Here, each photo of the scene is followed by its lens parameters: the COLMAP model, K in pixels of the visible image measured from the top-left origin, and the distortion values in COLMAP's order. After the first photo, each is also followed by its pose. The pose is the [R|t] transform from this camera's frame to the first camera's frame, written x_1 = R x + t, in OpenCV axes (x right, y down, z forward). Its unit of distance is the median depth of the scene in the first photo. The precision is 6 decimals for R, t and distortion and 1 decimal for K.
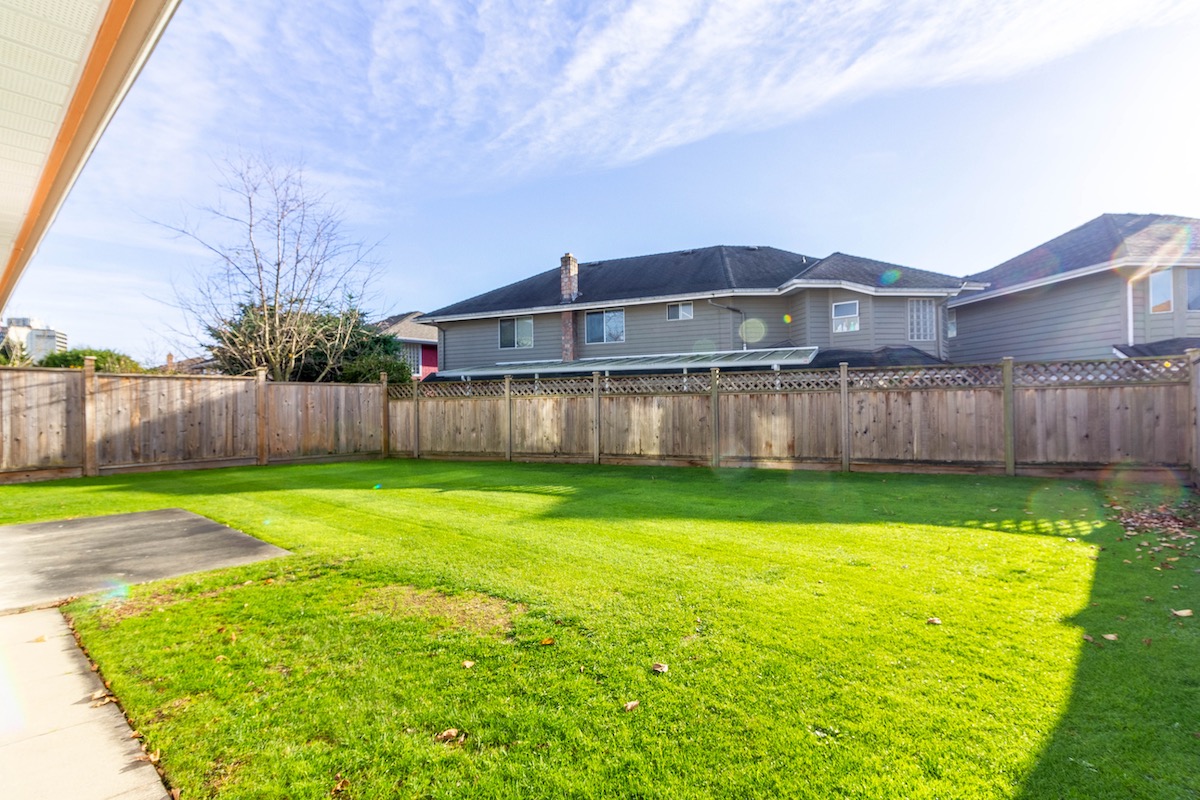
lens RADIAL K [[572.7, 0, 600.0], [0, 572.7, 400.0], [0, 0, 1]] dist [0.004775, 0.000775]
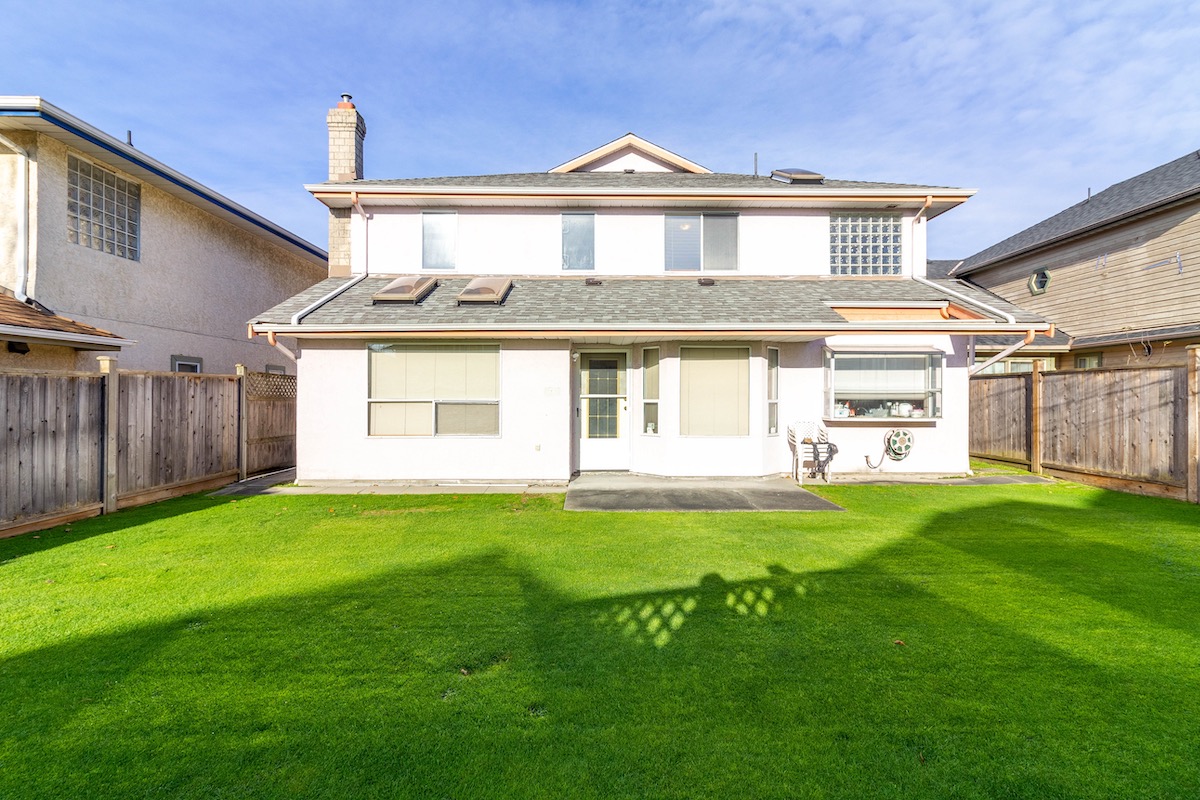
lens RADIAL K [[572.7, 0, 600.0], [0, 572.7, 400.0], [0, 0, 1]] dist [0.004775, 0.000775]
pose [[-0.745247, 0.012046, -0.666679, 0.186472], [0.010062, 0.999926, 0.006820, -0.014431], [0.666712, -0.001626, -0.745314, 0.942324]]
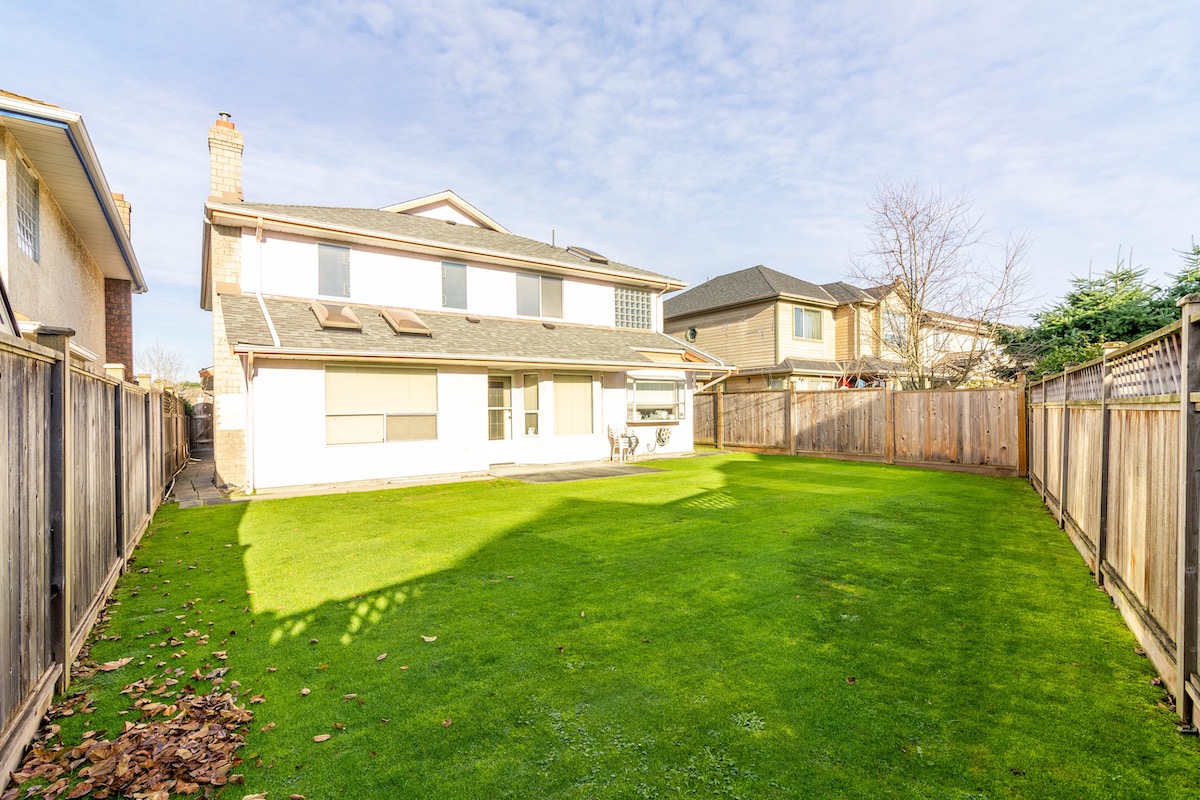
lens RADIAL K [[567.2, 0, 594.4], [0, 567.2, 419.2], [0, 0, 1]] dist [-0.000736, 0.000080]
pose [[-0.235263, 0.029573, -0.971482, 0.699763], [0.020102, 0.999471, 0.025557, -0.018197], [0.971724, -0.013516, -0.235733, 0.753586]]
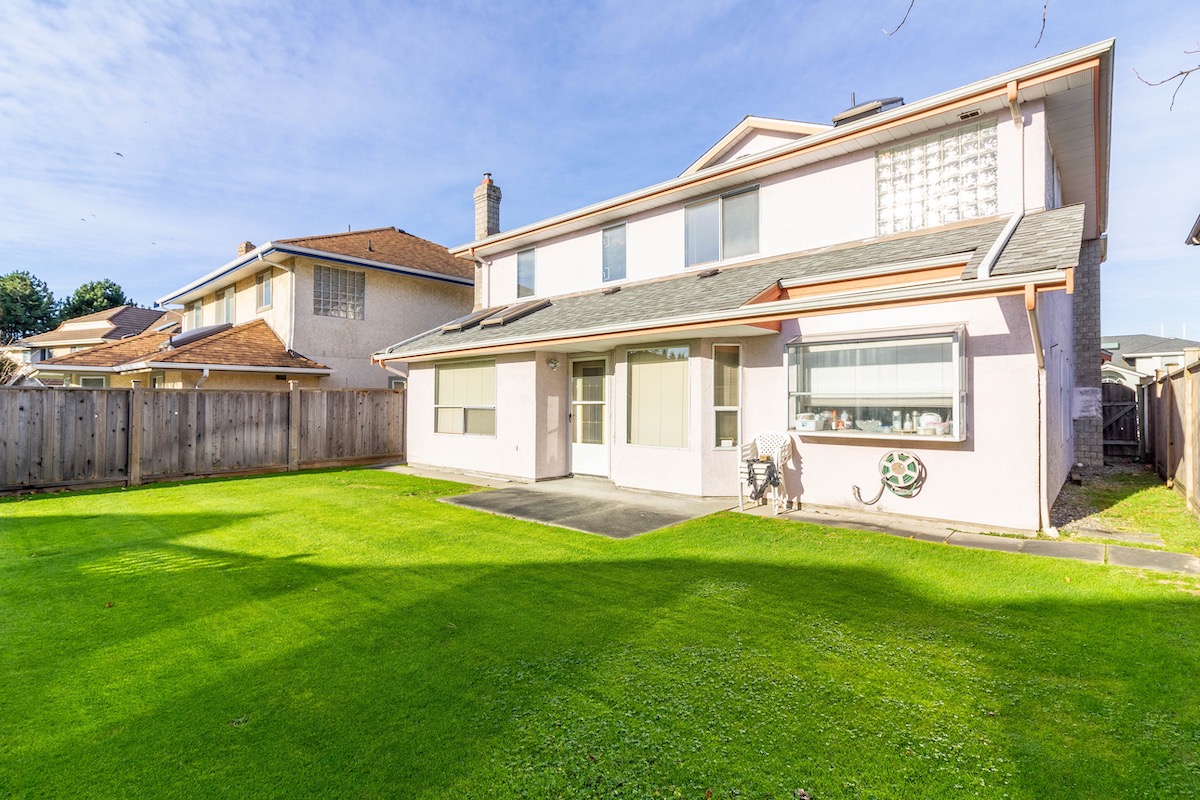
lens RADIAL K [[556.5, 0, 600.0], [0, 556.5, 400.0], [0, 0, 1]] dist [0.001781, 0.000228]
pose [[-0.999943, 0.009732, 0.004305, -0.449852], [0.009683, 0.999889, -0.011336, -0.008256], [-0.004415, -0.011294, -0.999926, 1.181216]]
